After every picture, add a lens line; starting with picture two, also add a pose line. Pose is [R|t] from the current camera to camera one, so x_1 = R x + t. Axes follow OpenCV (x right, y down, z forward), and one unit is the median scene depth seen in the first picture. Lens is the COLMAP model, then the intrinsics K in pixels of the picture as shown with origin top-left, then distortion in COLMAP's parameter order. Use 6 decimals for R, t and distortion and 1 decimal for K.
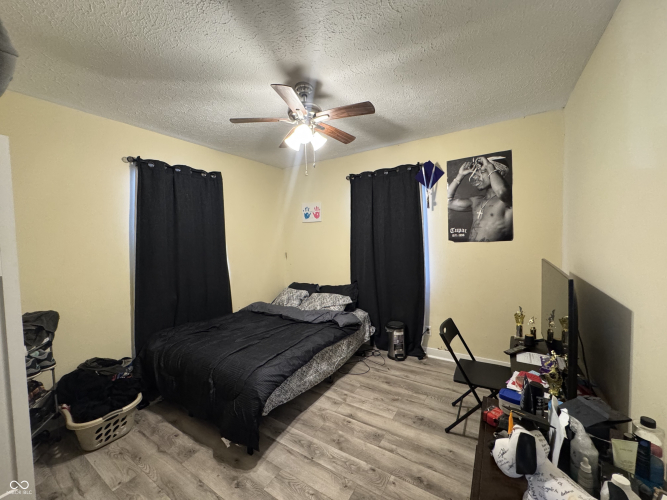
lens RADIAL K [[266.3, 0, 333.8], [0, 266.3, 248.3], [0, 0, 1]] dist [-0.001653, 0.000220]
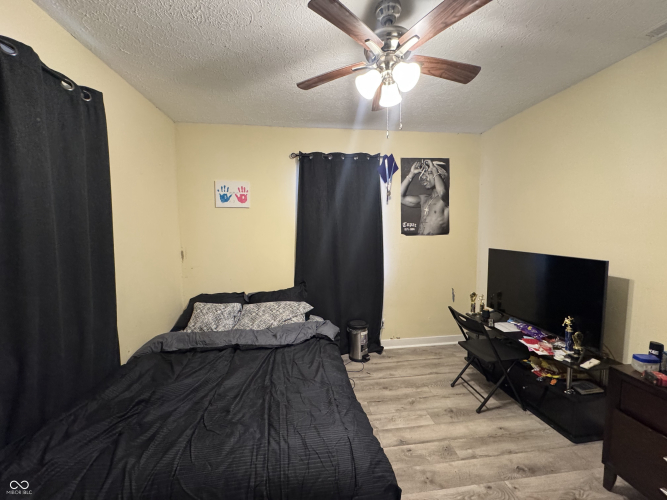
lens RADIAL K [[266.3, 0, 331.4], [0, 266.3, 248.7], [0, 0, 1]] dist [-0.001653, 0.000220]
pose [[0.772654, -0.024047, 0.634372, -0.469341], [0.014436, 0.999689, 0.020312, 0.003186], [-0.634664, -0.006536, 0.772761, 0.378712]]
